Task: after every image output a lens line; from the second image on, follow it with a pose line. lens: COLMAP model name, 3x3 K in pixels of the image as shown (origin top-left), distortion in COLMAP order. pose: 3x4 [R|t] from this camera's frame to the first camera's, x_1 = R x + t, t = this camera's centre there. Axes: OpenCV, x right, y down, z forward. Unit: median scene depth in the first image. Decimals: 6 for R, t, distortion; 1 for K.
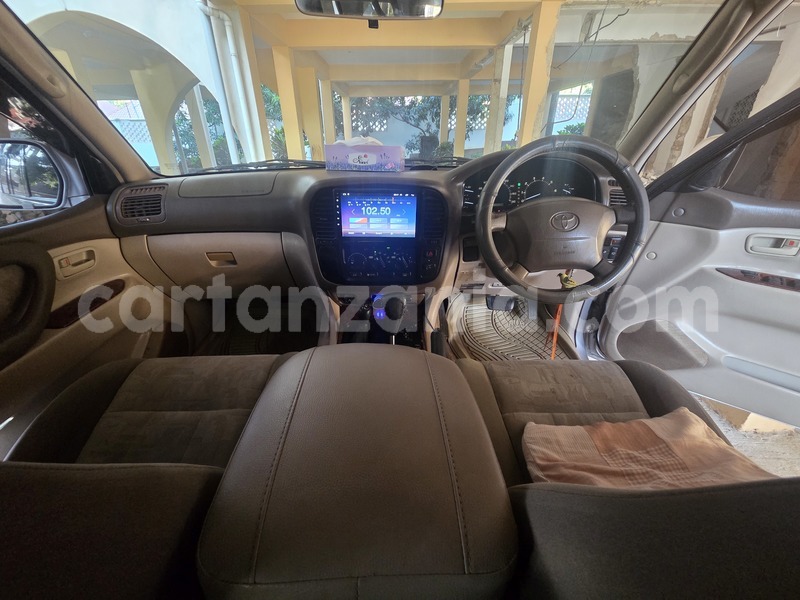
lens RADIAL K [[327.3, 0, 397.3], [0, 327.3, 299.0], [0, 0, 1]] dist [0.003941, -0.000136]
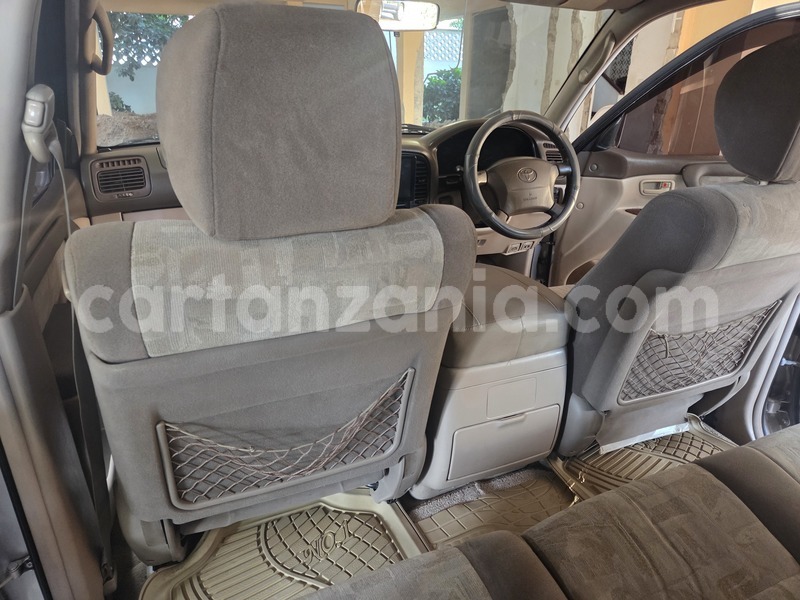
lens RADIAL K [[538.2, 0, 404.5], [0, 538.2, 293.8], [0, 0, 1]] dist [0.062308, -0.048964]
pose [[0.924814, -0.119617, 0.361125, -0.613241], [0.148840, 0.987380, -0.054113, 0.217128], [-0.350095, 0.103794, 0.930946, -0.621086]]
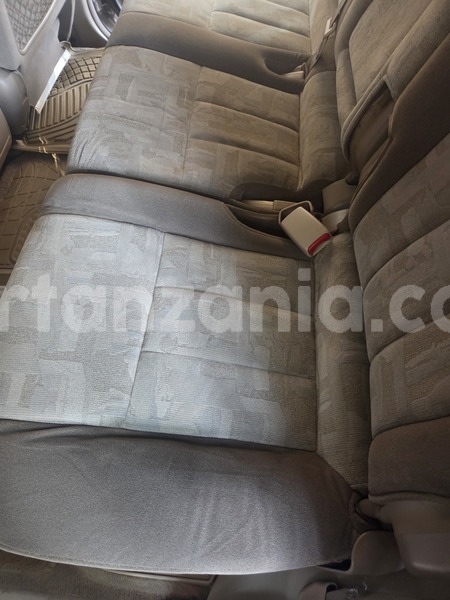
lens RADIAL K [[403.6, 0, 225.0], [0, 403.6, 300.0], [0, 0, 1]] dist [0.062308, -0.048964]
pose [[0.118717, -0.862218, 0.492429, -0.712321], [0.497571, 0.480833, 0.721957, 0.274106], [-0.859261, 0.159310, 0.486098, -0.455217]]
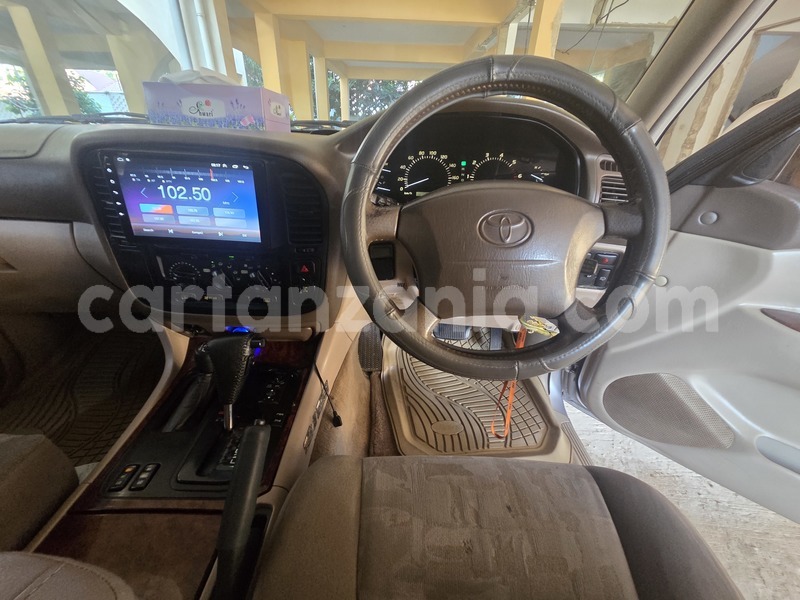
lens RADIAL K [[327.3, 0, 397.3], [0, 327.3, 299.0], [0, 0, 1]] dist [0.003941, -0.000136]
pose [[0.999075, 0.042794, 0.004209, 0.271261], [-0.042893, 0.998703, 0.027434, -0.104683], [-0.003030, -0.027590, 0.999615, 0.380736]]
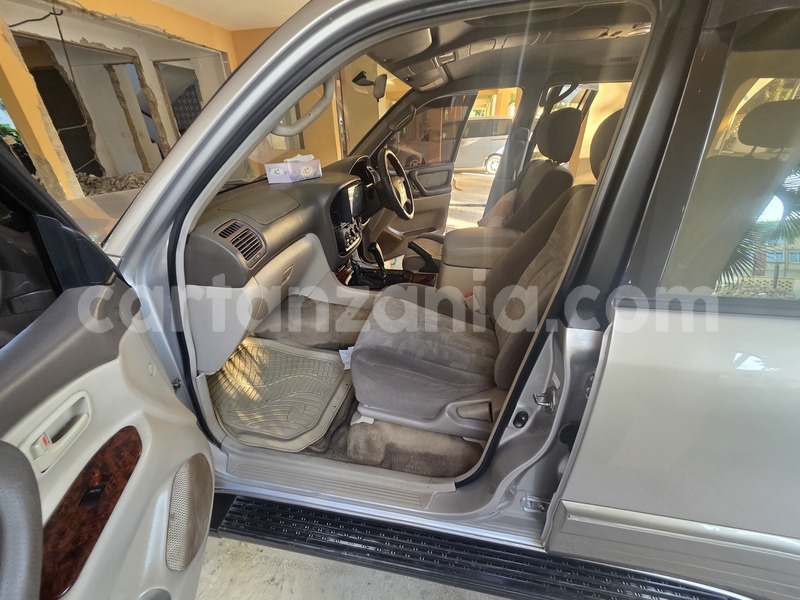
lens RADIAL K [[329.5, 0, 398.4], [0, 329.5, 299.0], [0, 0, 1]] dist [0.004092, 0.000328]
pose [[0.199670, -0.445665, 0.872648, -1.505689], [0.450113, 0.832775, 0.322312, -0.253781], [-0.870362, 0.328434, 0.366879, 0.332283]]
